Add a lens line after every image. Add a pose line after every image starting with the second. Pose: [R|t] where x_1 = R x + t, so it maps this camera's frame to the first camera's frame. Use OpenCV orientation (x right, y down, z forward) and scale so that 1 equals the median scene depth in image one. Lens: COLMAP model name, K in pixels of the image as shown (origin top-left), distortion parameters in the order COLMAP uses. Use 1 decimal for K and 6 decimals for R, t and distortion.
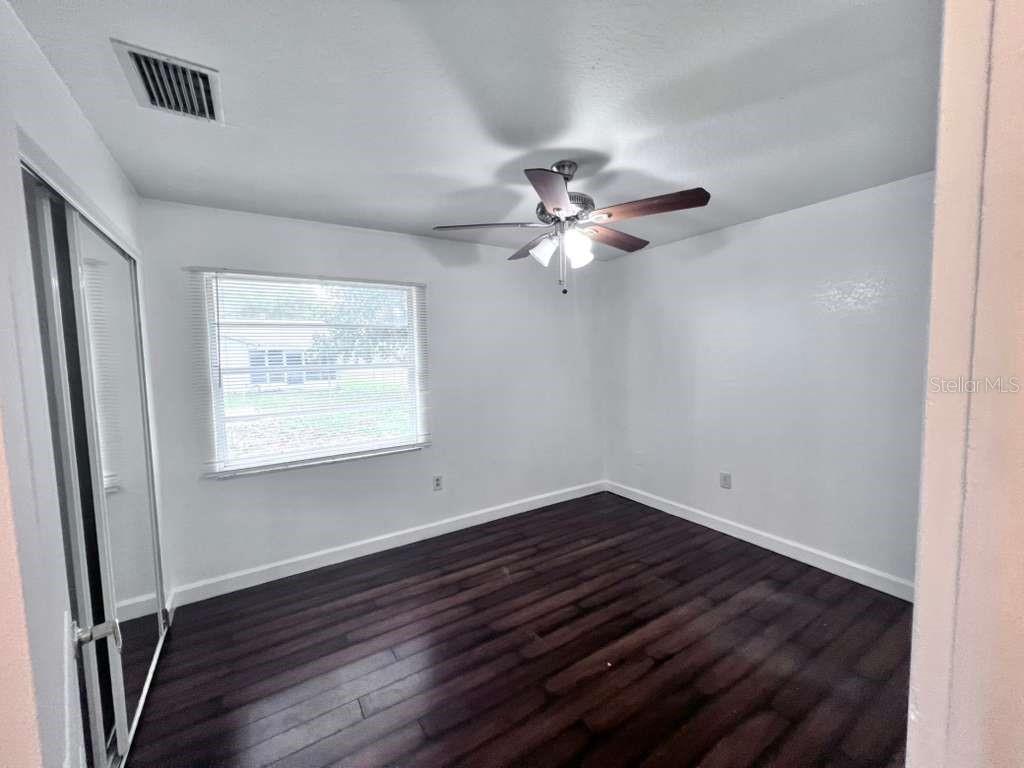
lens RADIAL K [[410.1, 0, 511.8], [0, 410.1, 383.4], [0, 0, 1]] dist [-0.001018, -0.000169]
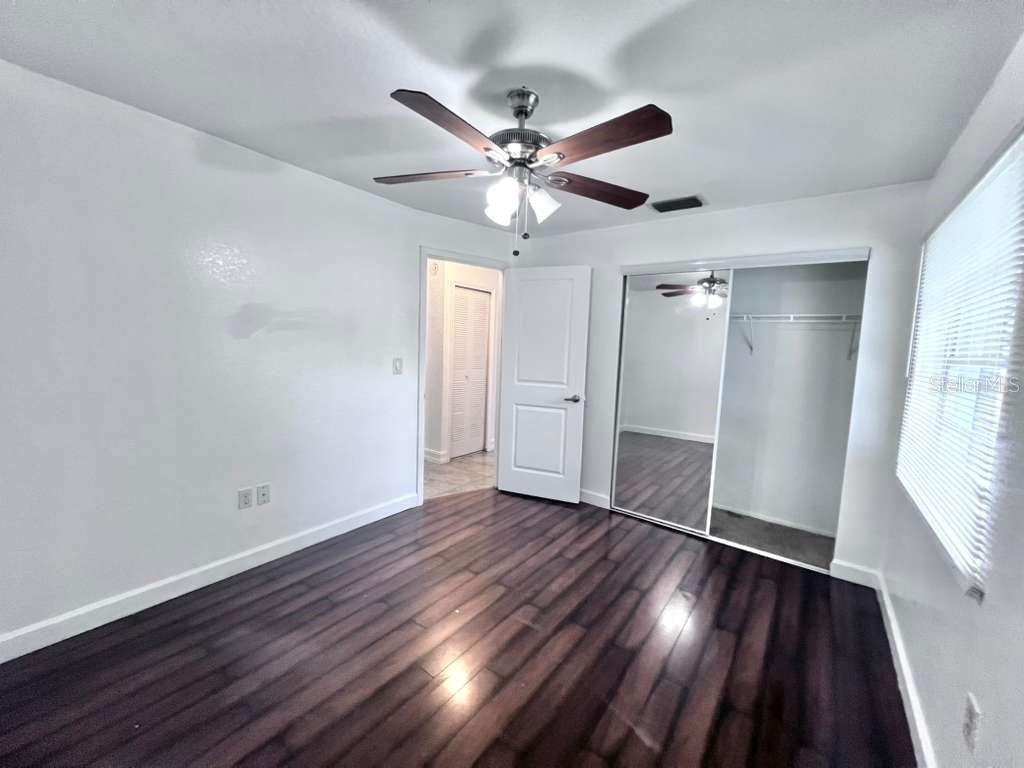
lens RADIAL K [[410.1, 0, 511.3], [0, 410.1, 381.7], [0, 0, 1]] dist [-0.001018, -0.000169]
pose [[-0.934101, 0.020872, -0.356399, 0.429842], [-0.044872, 0.983509, 0.175205, -0.118038], [0.354179, 0.179651, -0.917760, 1.740285]]
